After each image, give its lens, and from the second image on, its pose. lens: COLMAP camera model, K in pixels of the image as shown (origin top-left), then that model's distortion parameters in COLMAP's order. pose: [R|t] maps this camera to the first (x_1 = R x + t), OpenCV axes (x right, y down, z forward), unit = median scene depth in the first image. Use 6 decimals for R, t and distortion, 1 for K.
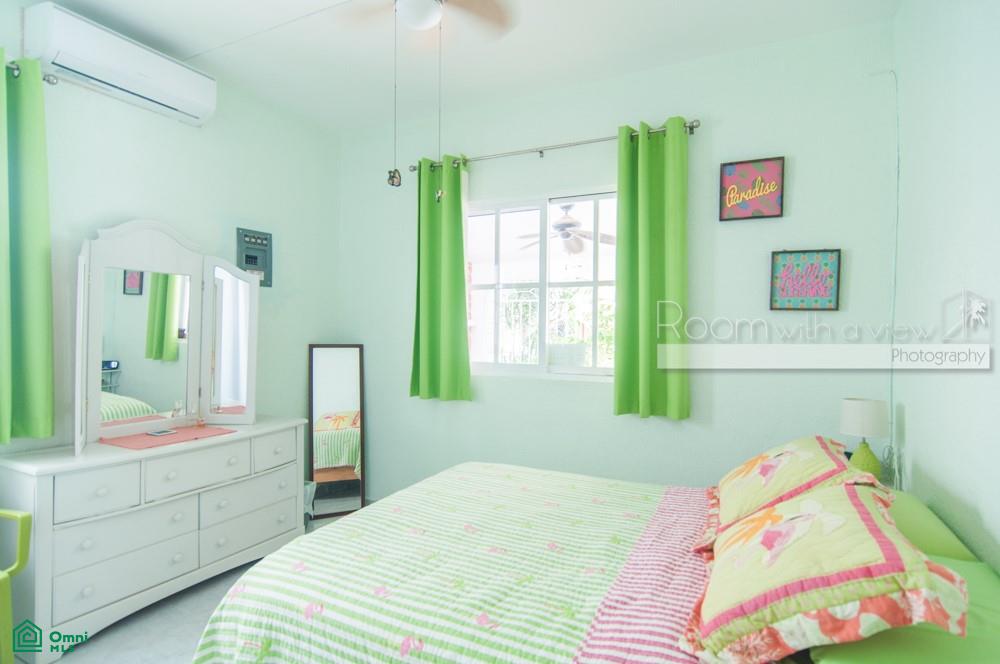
lens RADIAL K [[532.9, 0, 499.7], [0, 532.9, 332.4], [0, 0, 1]] dist [-0.000242, 0.001095]
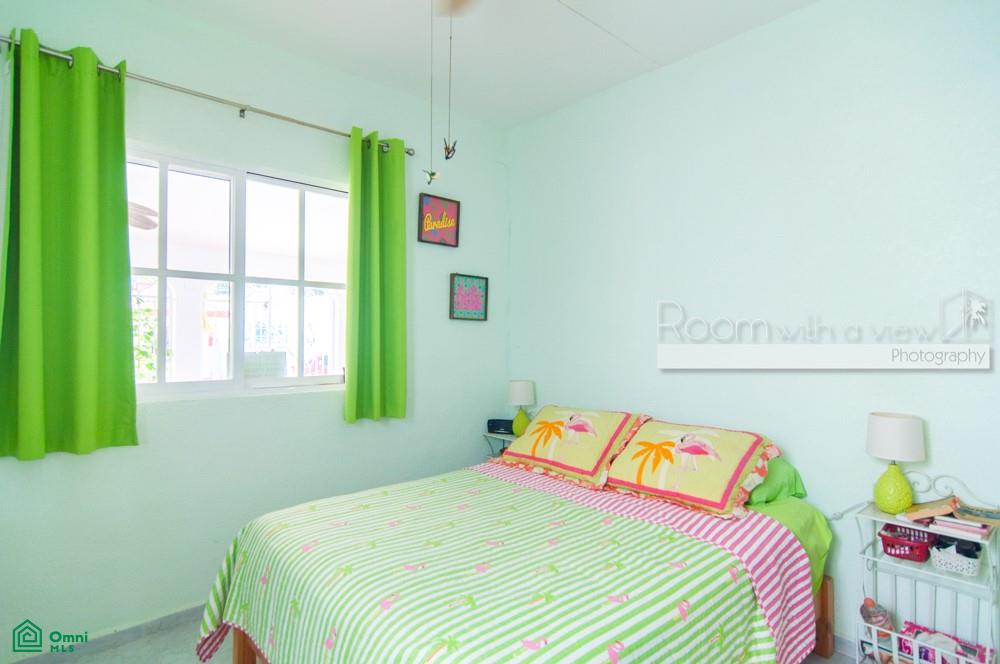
lens RADIAL K [[532.9, 0, 500.0], [0, 532.9, 332.8], [0, 0, 1]] dist [-0.000242, 0.001095]
pose [[0.352214, -0.000918, 0.935919, -0.635542], [0.004050, 0.999992, -0.000544, -0.007608], [-0.935911, 0.003982, 0.352214, 0.437250]]
